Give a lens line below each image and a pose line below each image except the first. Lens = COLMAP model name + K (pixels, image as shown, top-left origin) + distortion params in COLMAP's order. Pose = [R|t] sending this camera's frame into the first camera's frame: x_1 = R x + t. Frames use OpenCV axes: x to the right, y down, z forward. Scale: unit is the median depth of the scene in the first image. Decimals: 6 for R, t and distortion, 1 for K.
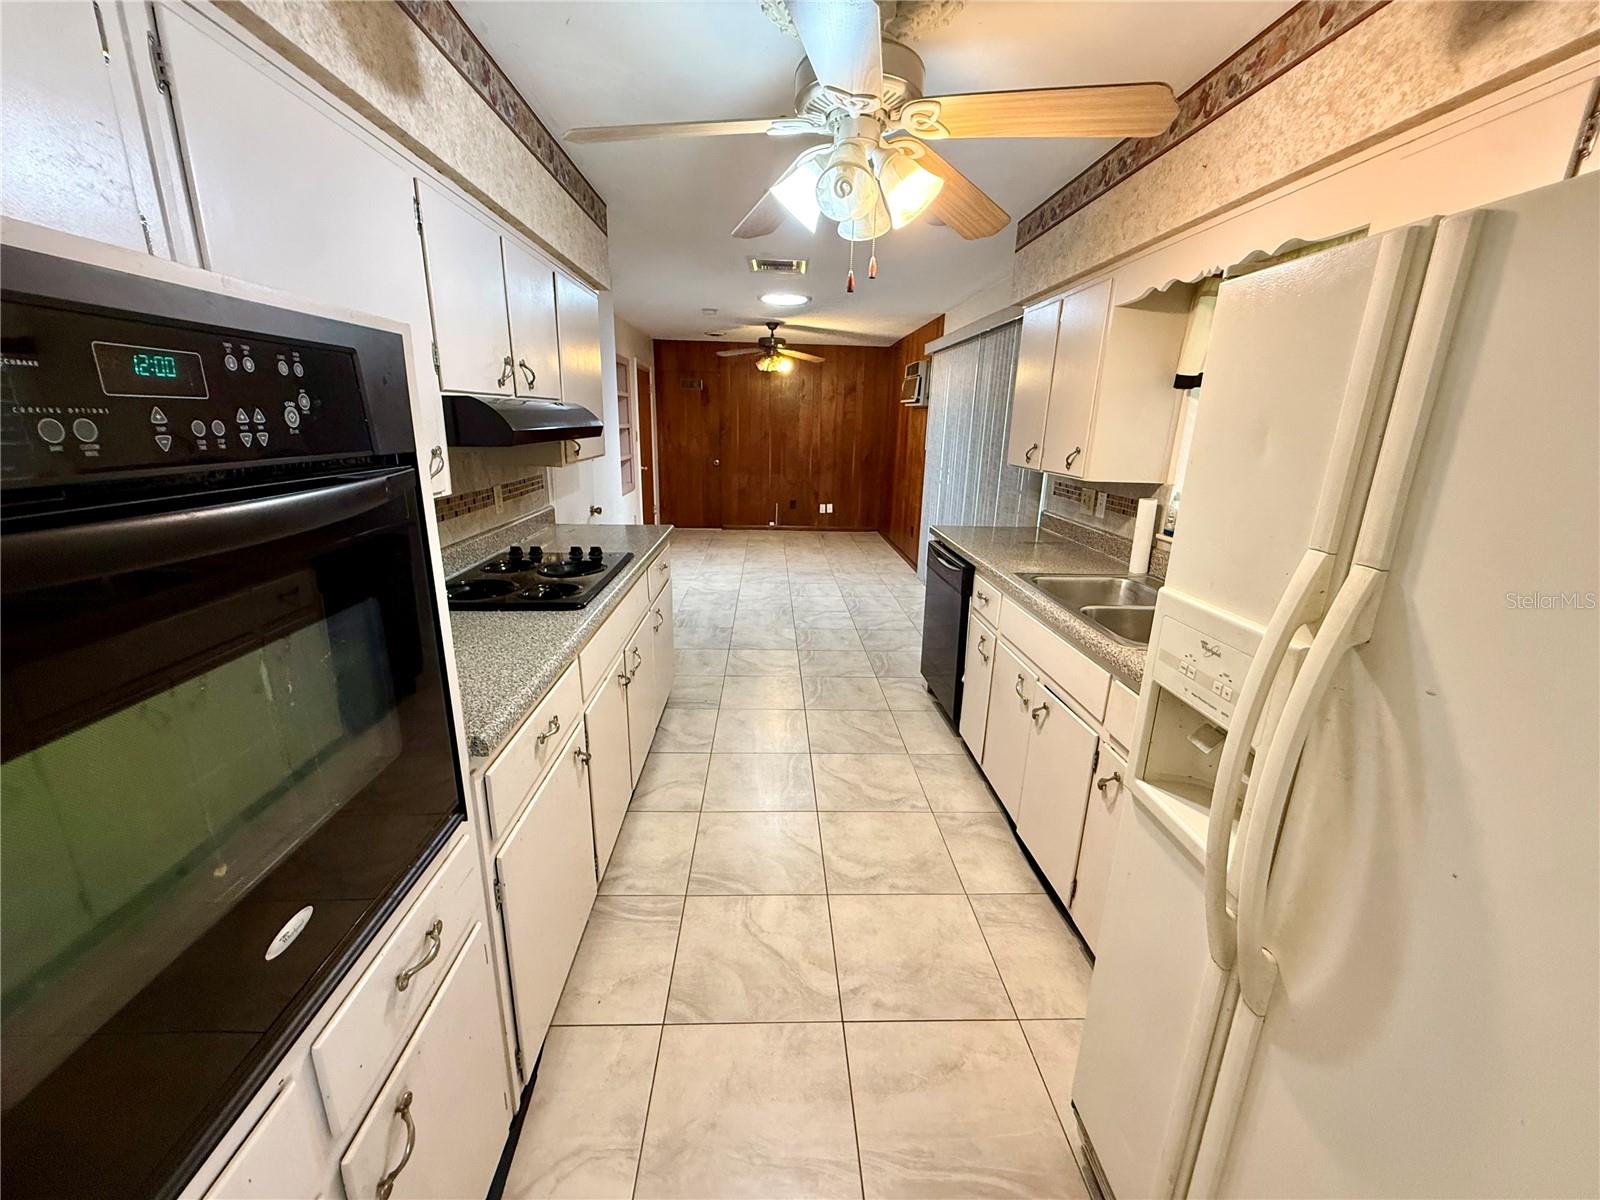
lens RADIAL K [[640.6, 0, 796.0], [0, 640.6, 599.3], [0, 0, 1]] dist [-0.001005, 0.001114]
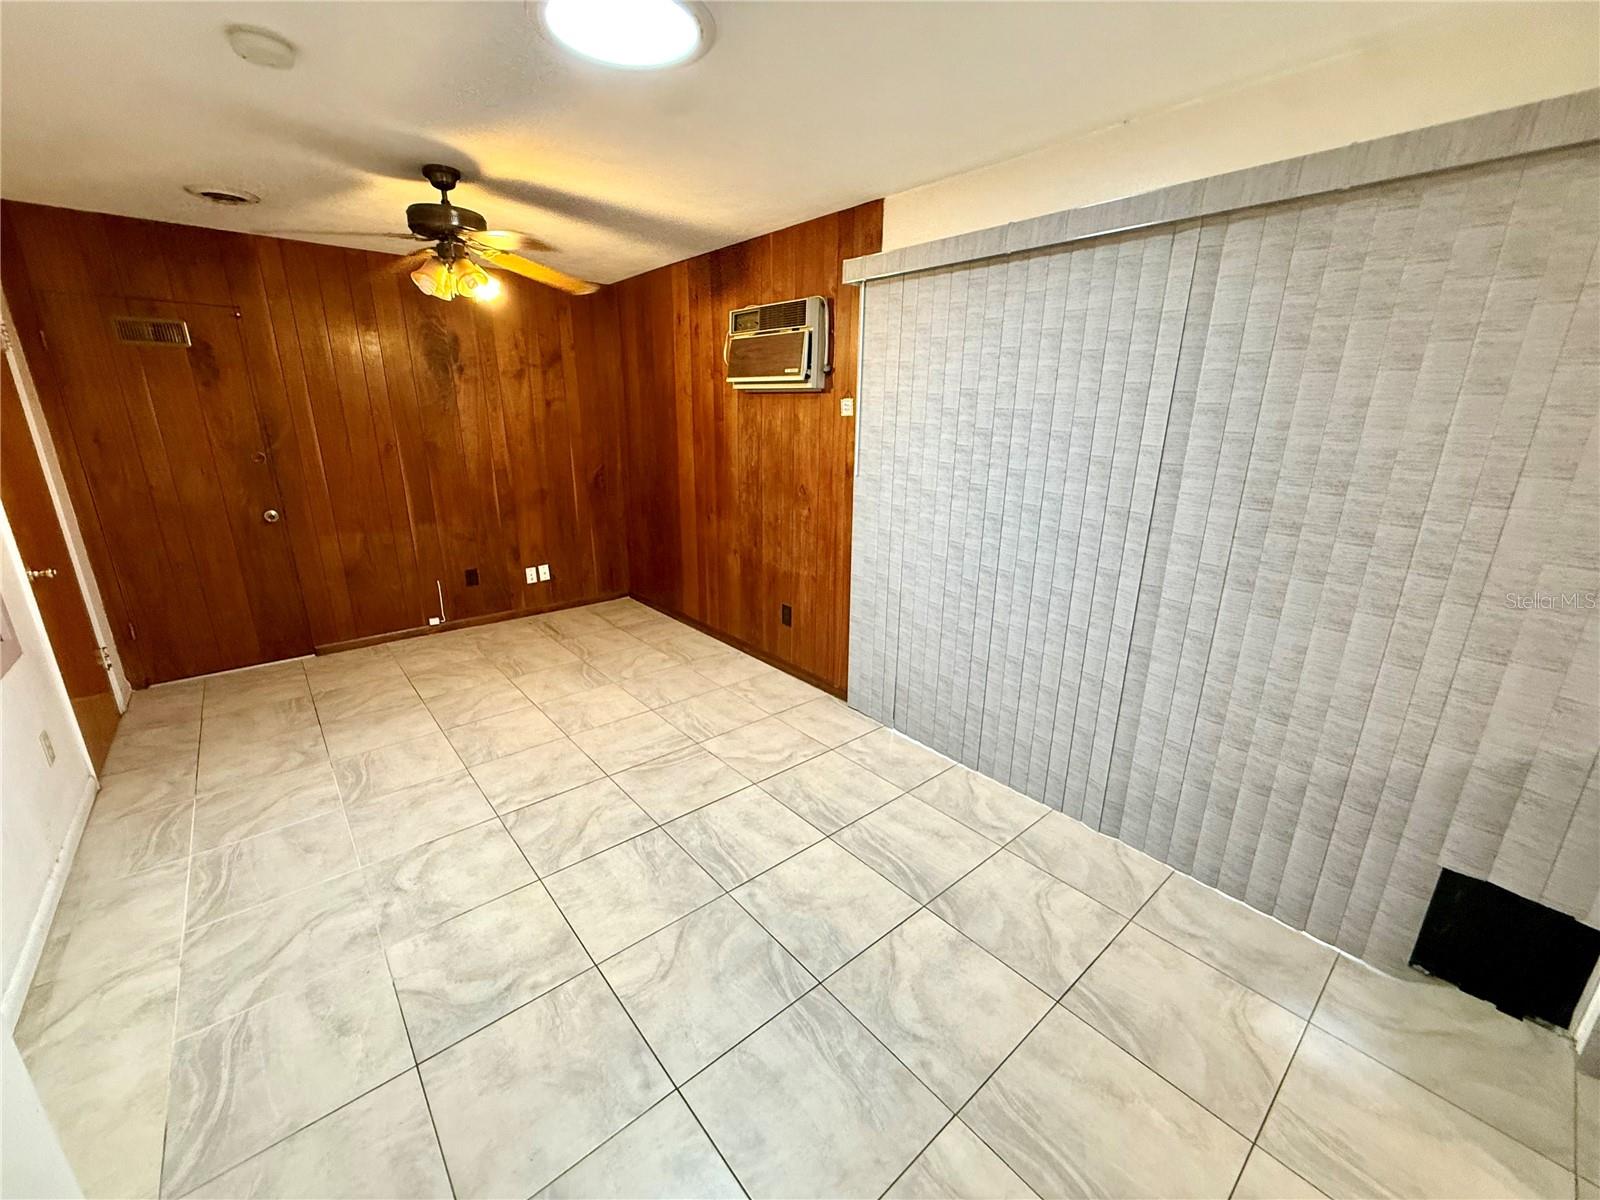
lens RADIAL K [[640.6, 0, 795.9], [0, 640.6, 598.0], [0, 0, 1]] dist [-0.001005, 0.001114]
pose [[0.789153, -0.187637, 0.584834, -0.120598], [0.173568, 0.981510, 0.080700, -0.146096], [-0.589163, 0.037824, 0.807129, 0.483724]]
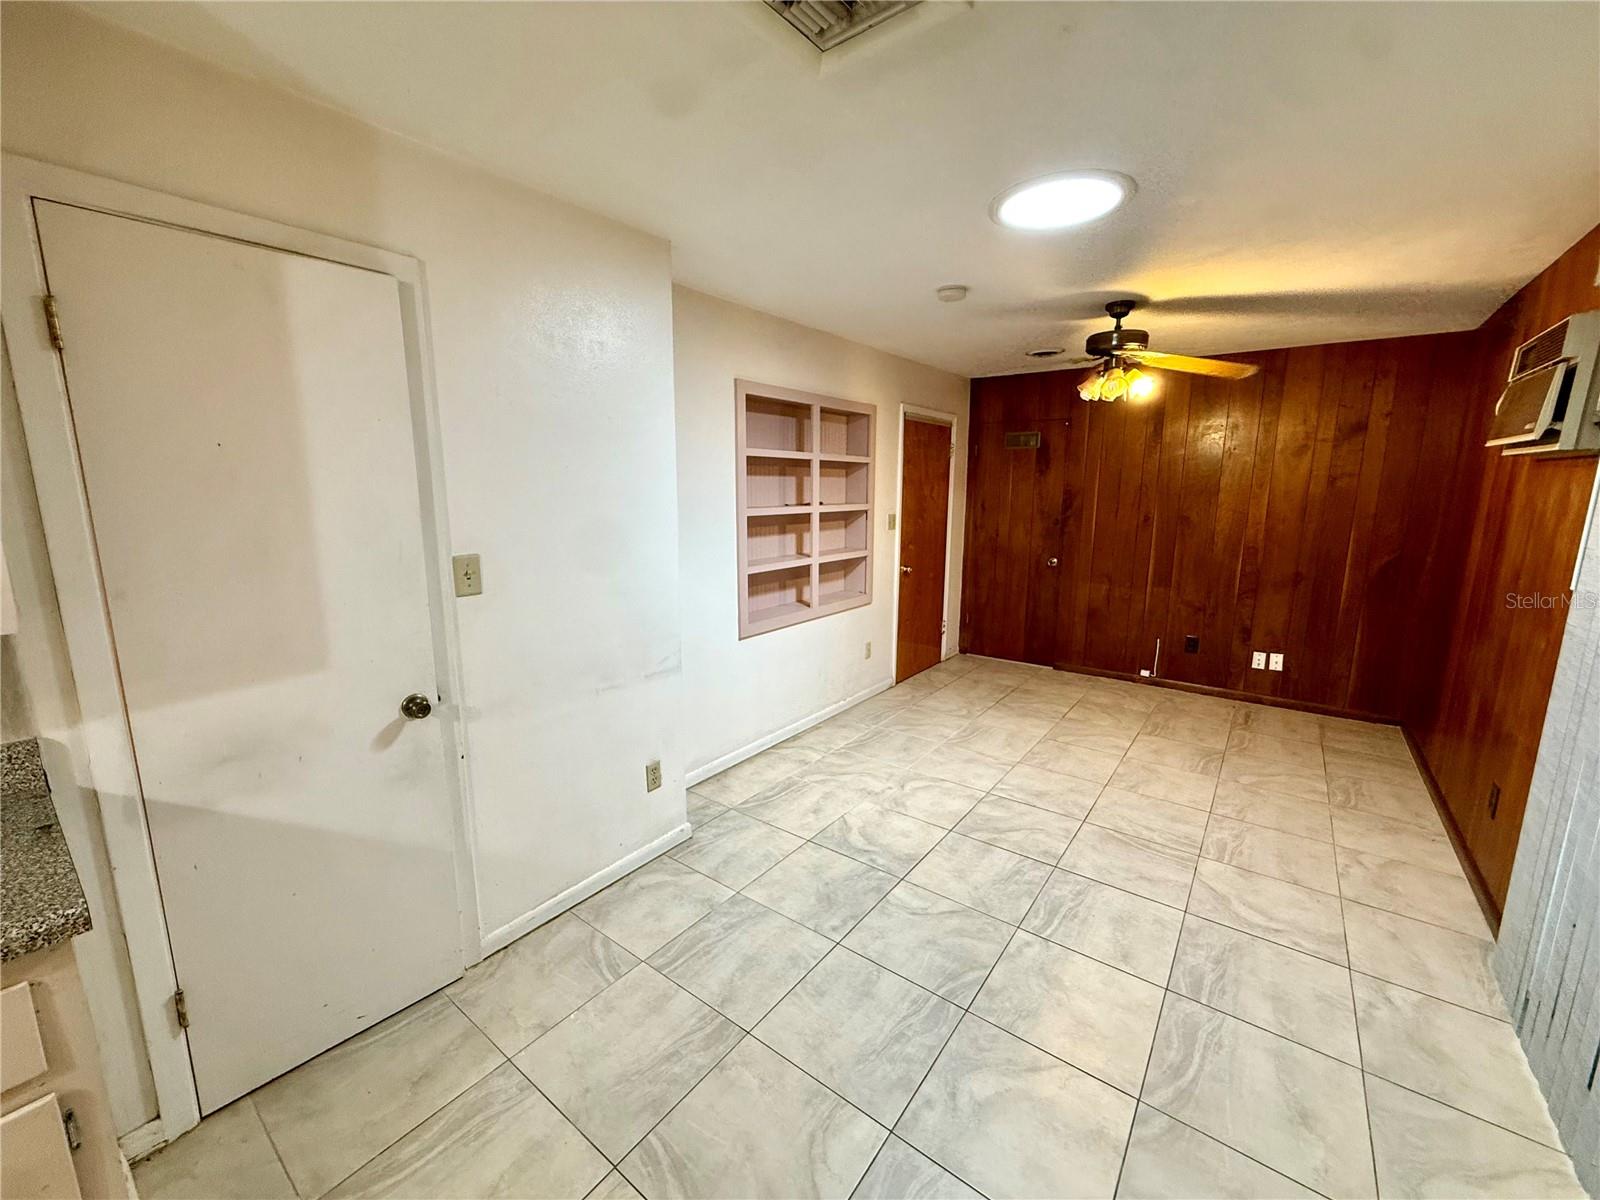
lens RADIAL K [[640.6, 0, 793.0], [0, 640.6, 598.2], [0, 0, 1]] dist [-0.001005, 0.001114]
pose [[0.767886, 0.091960, -0.633952, 0.086983], [-0.158436, 0.986160, -0.048858, -0.121949], [0.620685, 0.137958, 0.771828, 0.418260]]
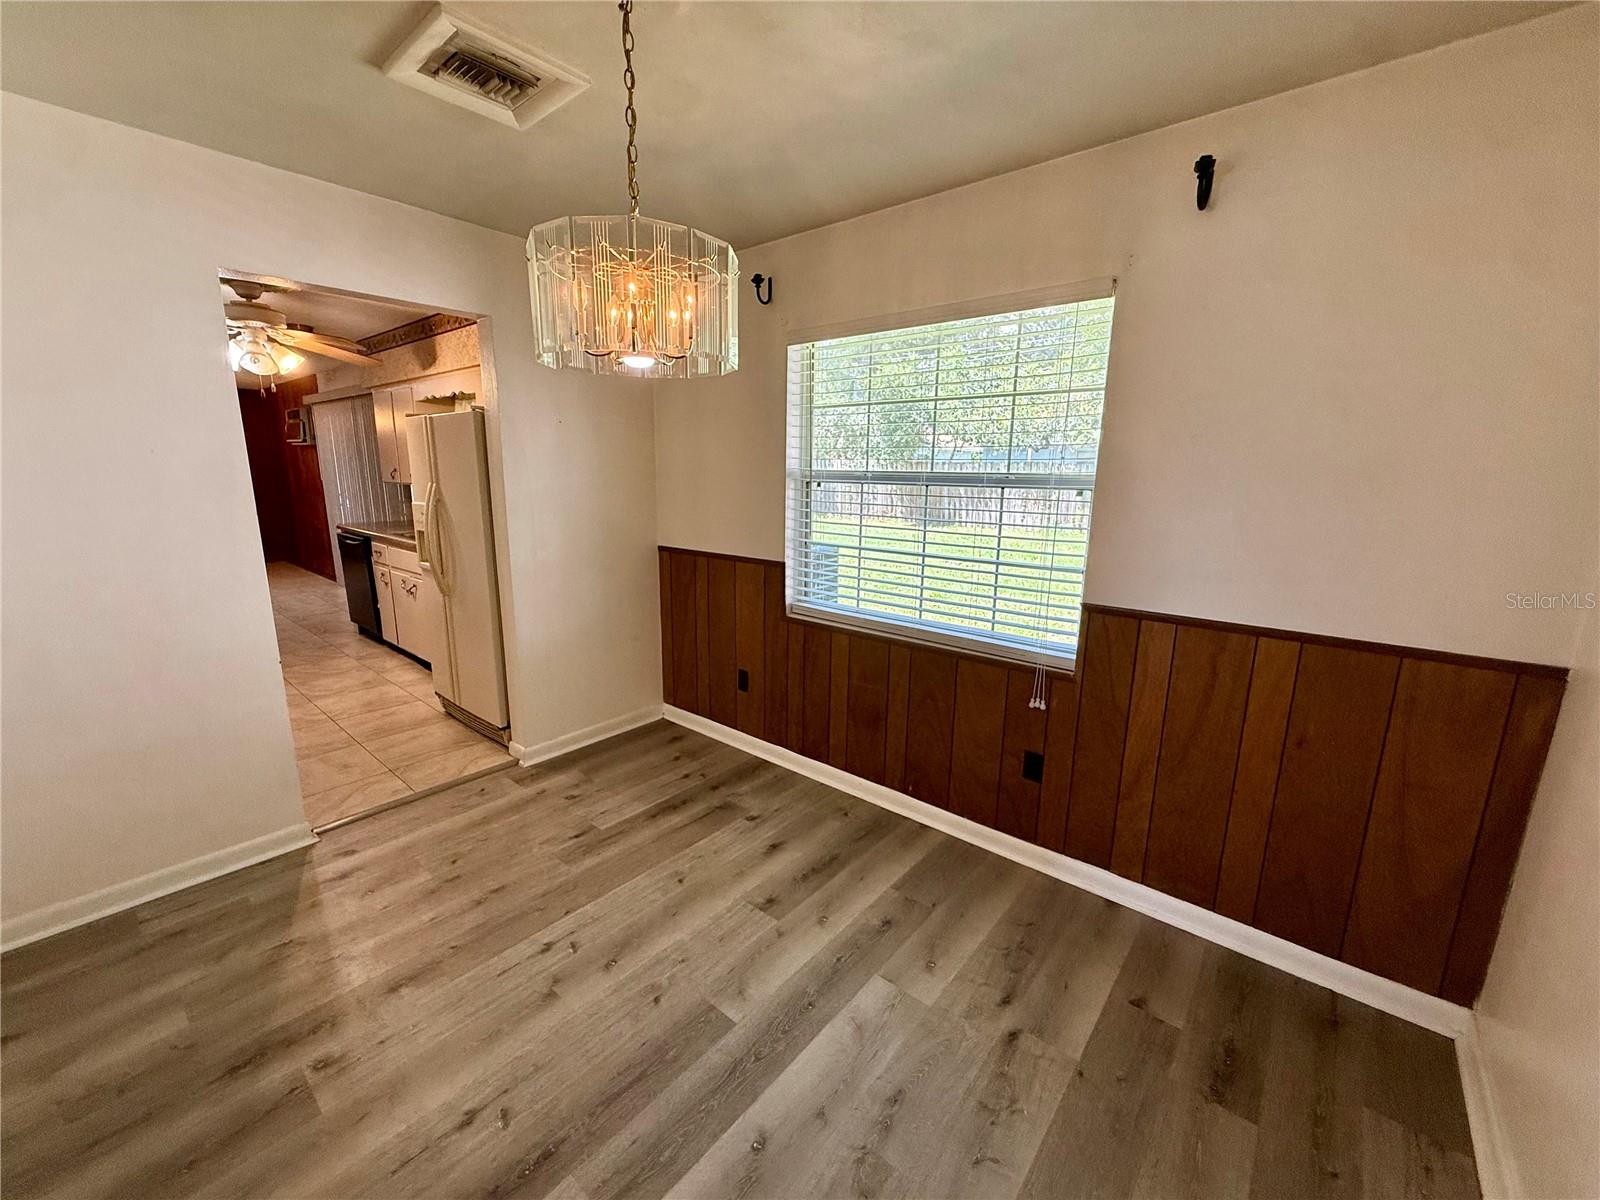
lens RADIAL K [[640.6, 0, 797.4], [0, 640.6, 601.7], [0, 0, 1]] dist [-0.001005, 0.001114]
pose [[0.679080, -0.167826, 0.714622, -0.077083], [0.203331, 0.978427, 0.036562, 0.109481], [-0.705342, 0.120477, 0.698554, -0.382368]]
